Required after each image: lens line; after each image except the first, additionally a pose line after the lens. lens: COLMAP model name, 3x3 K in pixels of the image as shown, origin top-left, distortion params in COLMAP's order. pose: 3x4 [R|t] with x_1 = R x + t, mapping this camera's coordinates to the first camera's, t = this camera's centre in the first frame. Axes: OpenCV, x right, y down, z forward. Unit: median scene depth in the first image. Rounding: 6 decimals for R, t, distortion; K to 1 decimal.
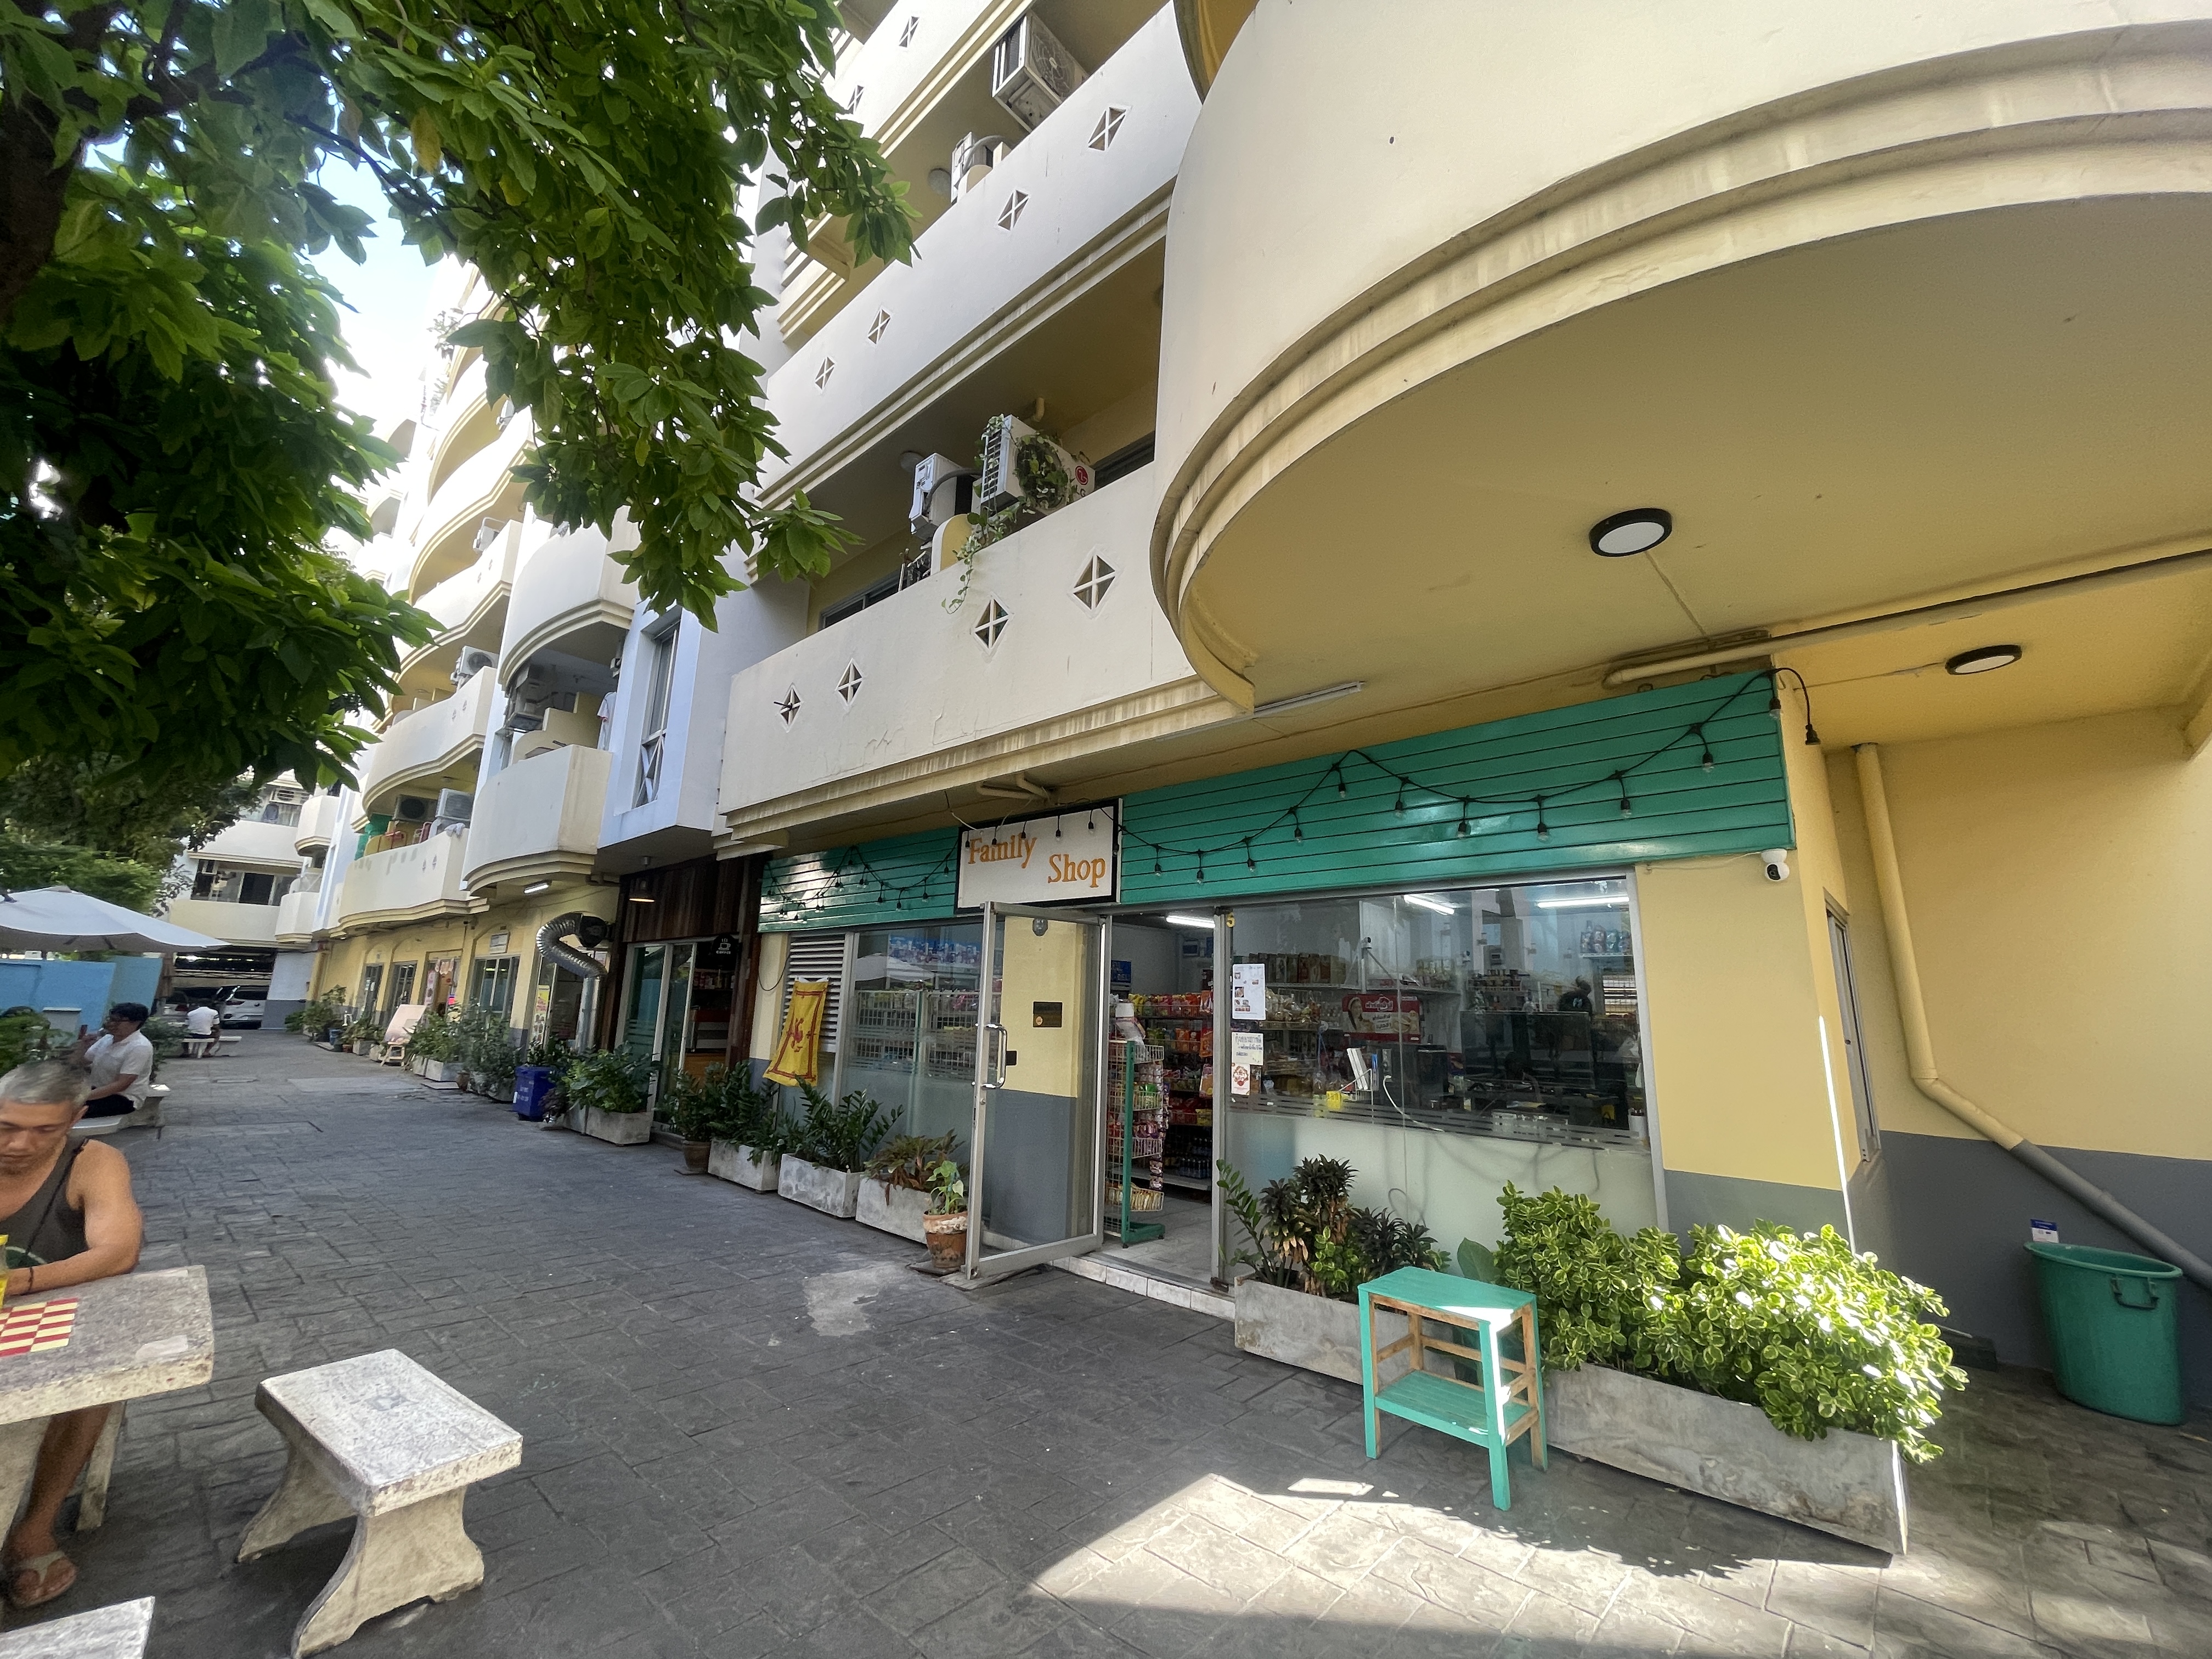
lens RADIAL K [[891.6, 0, 1107.5], [0, 891.6, 823.3], [0, 0, 1]] dist [-0.002165, -0.000535]
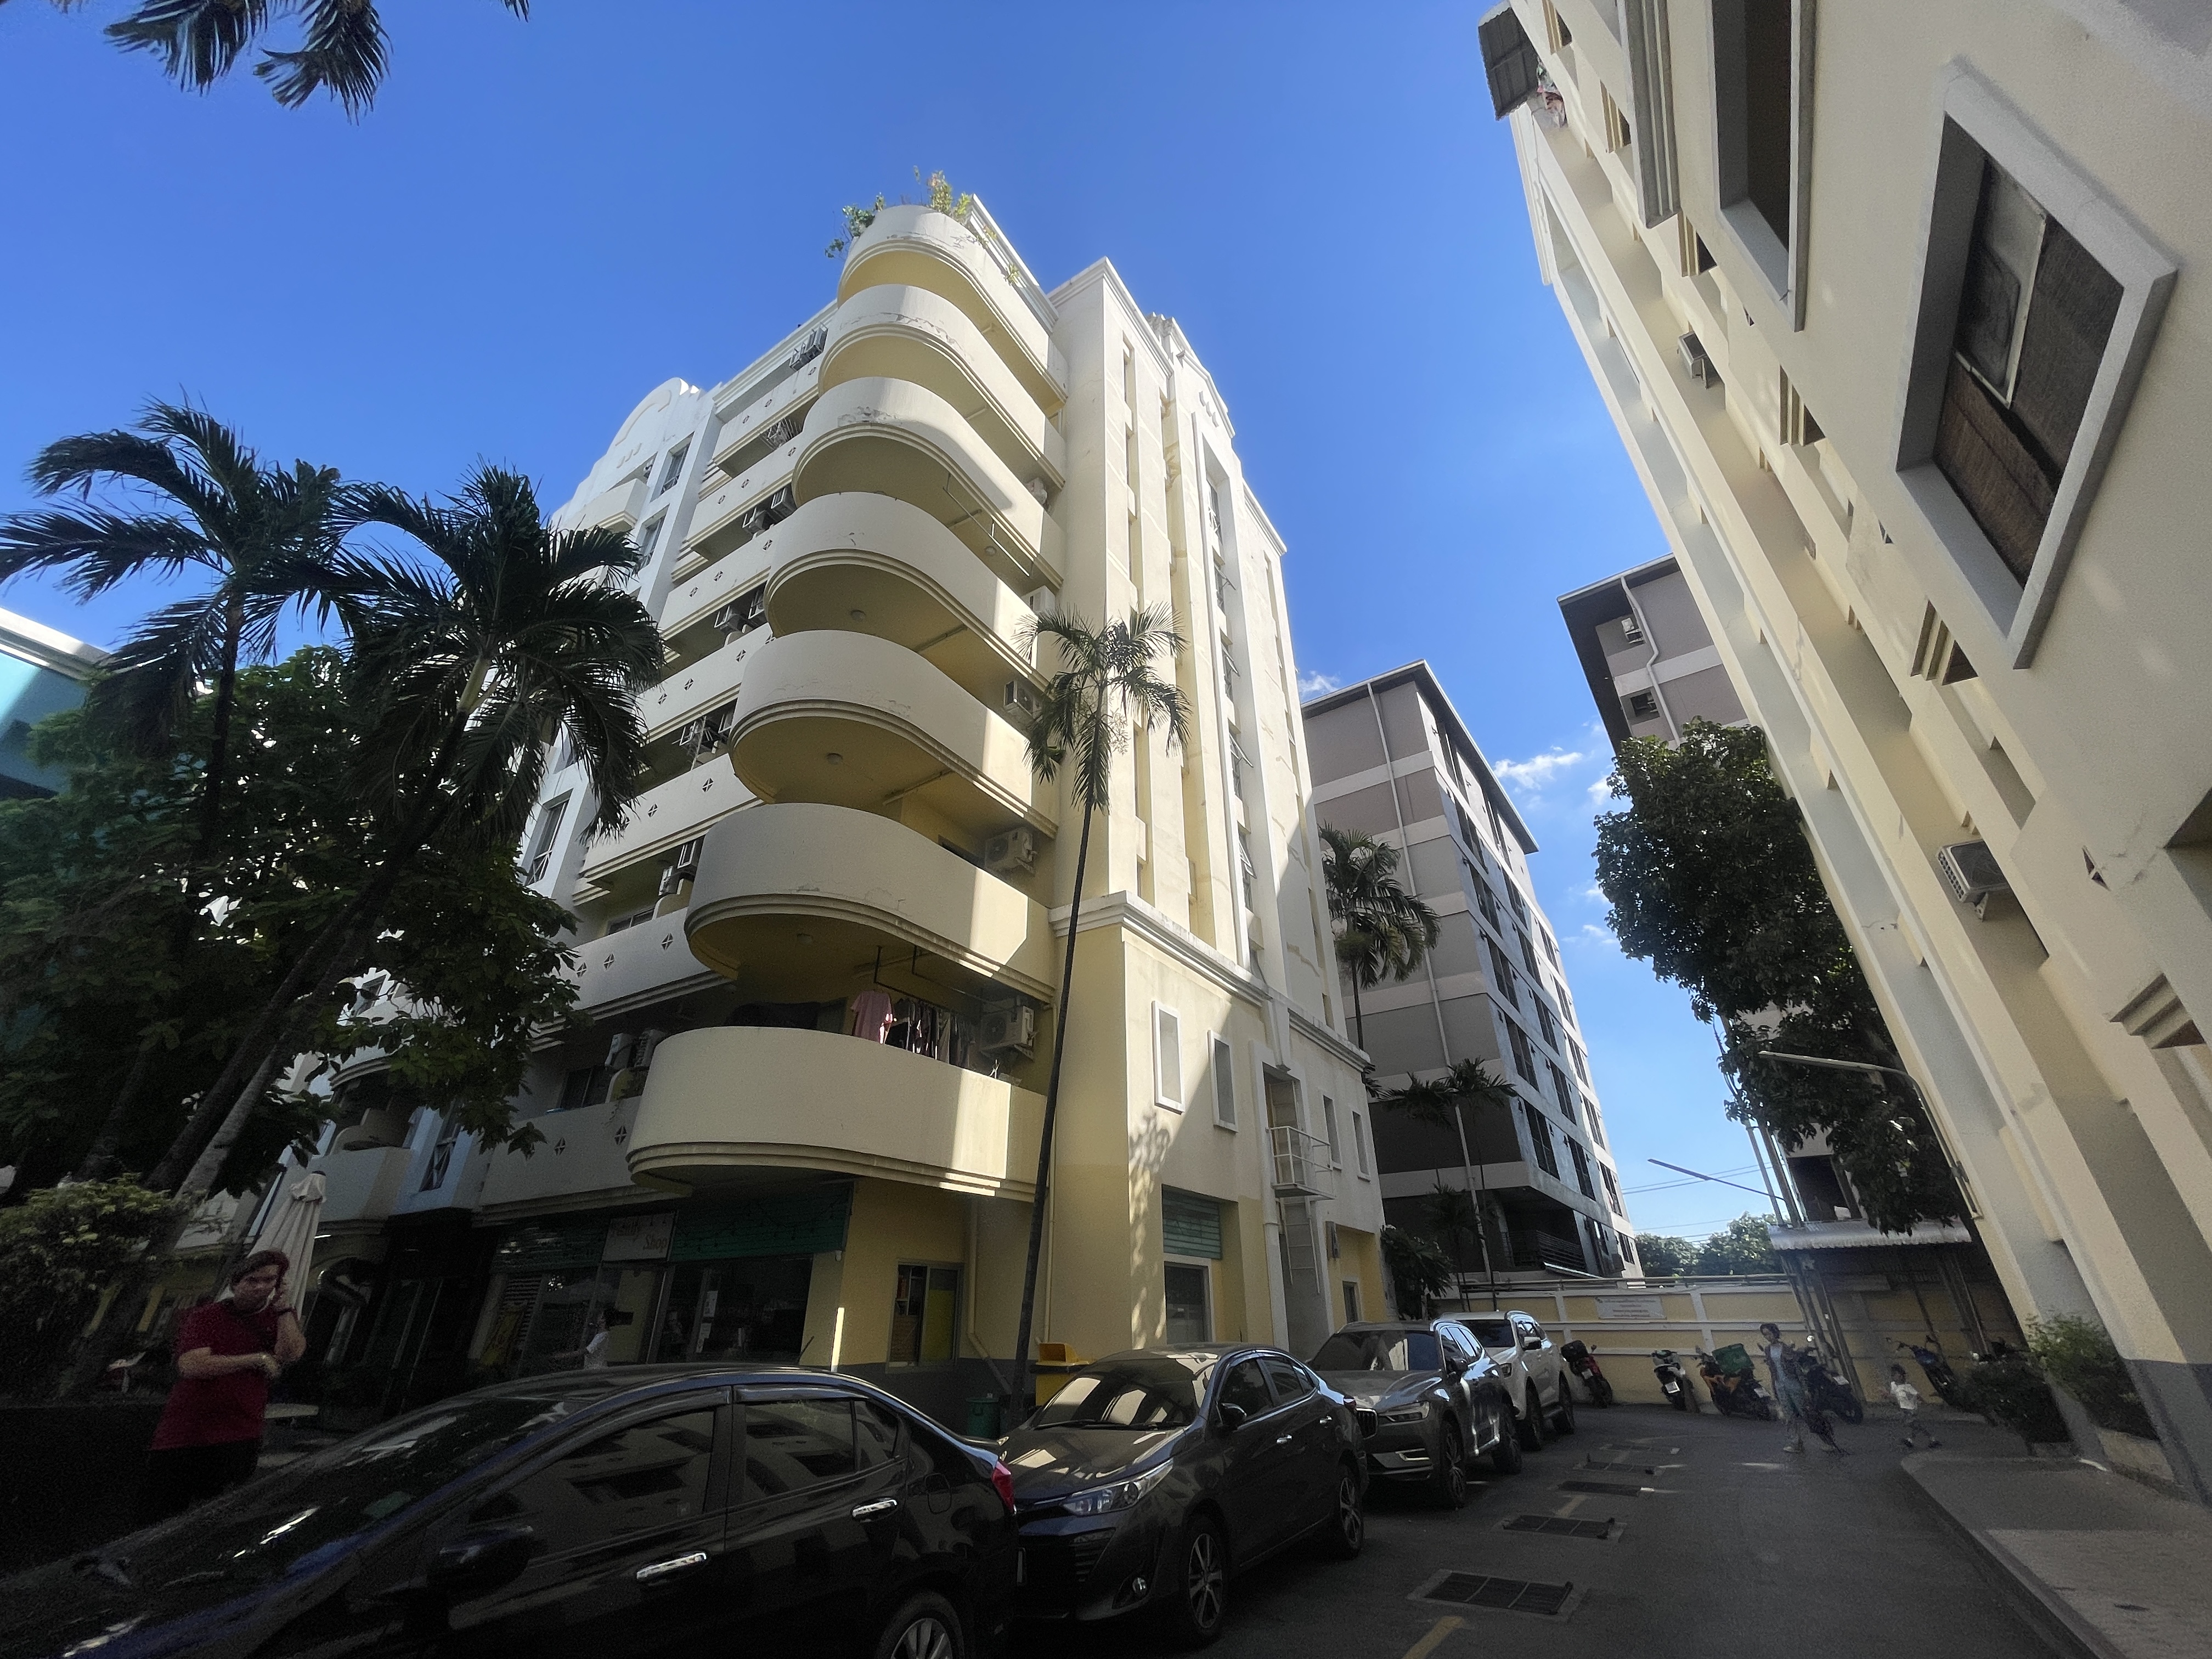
lens RADIAL K [[891.6, 0, 1115.0], [0, 891.6, 815.2], [0, 0, 1]] dist [-0.002165, -0.000535]
pose [[0.982676, 0.055927, 0.176693, 0.563744], [0.000604, 0.952412, -0.304813, -0.252168], [-0.185332, 0.299639, 0.935878, -1.396285]]
